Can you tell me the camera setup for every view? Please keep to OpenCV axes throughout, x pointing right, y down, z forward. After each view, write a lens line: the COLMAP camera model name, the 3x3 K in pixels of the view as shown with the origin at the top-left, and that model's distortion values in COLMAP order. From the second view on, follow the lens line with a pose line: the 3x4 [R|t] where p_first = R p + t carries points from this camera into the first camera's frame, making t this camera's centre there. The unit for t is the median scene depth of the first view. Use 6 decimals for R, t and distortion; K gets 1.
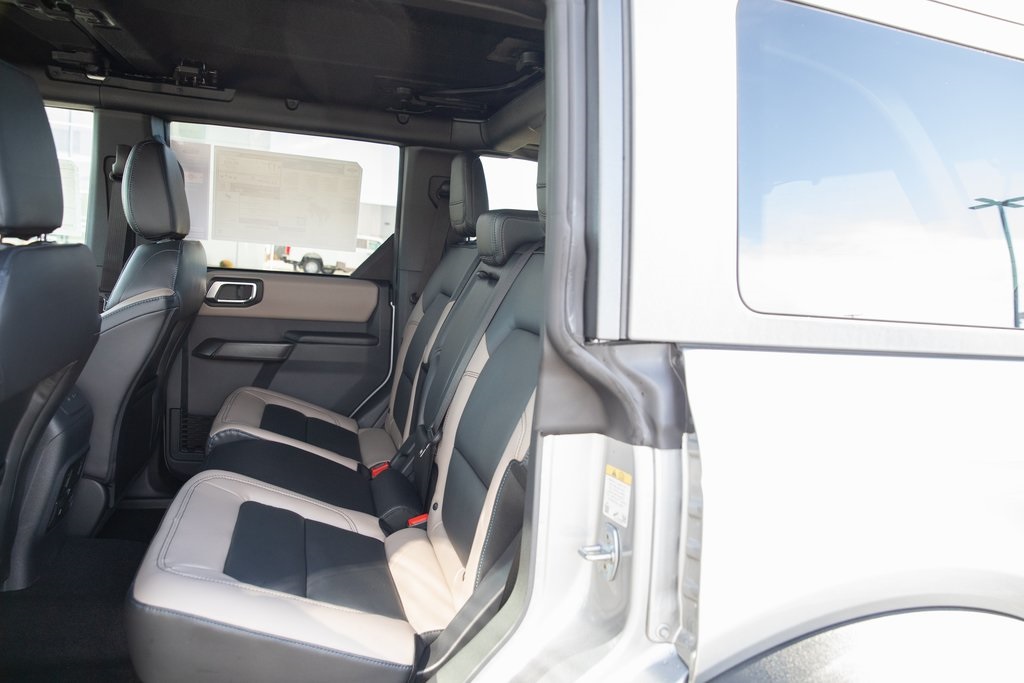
lens RADIAL K [[693.5, 0, 512.6], [0, 693.5, 350.8], [0, 0, 1]] dist [-0.114633, 0.090941]
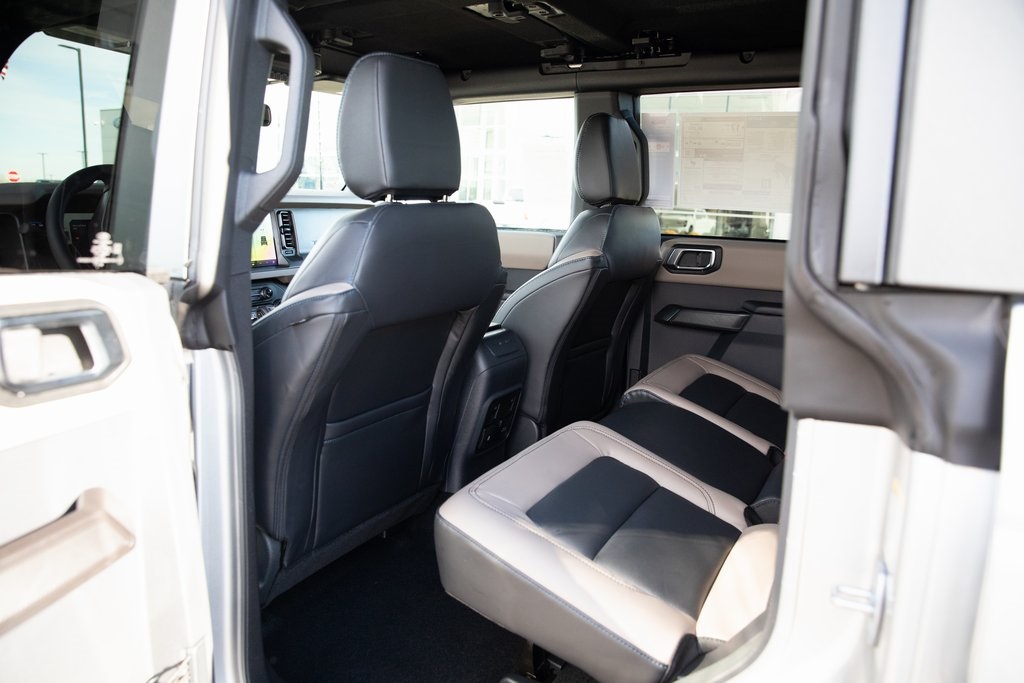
lens RADIAL K [[693.5, 0, 512.6], [0, 693.5, 350.8], [0, 0, 1]] dist [-0.114633, 0.090941]
pose [[0.698238, 0.084351, -0.710879, 0.175978], [-0.067759, 0.996363, 0.051672, 0.018062], [0.712652, 0.012089, 0.701414, 0.144367]]
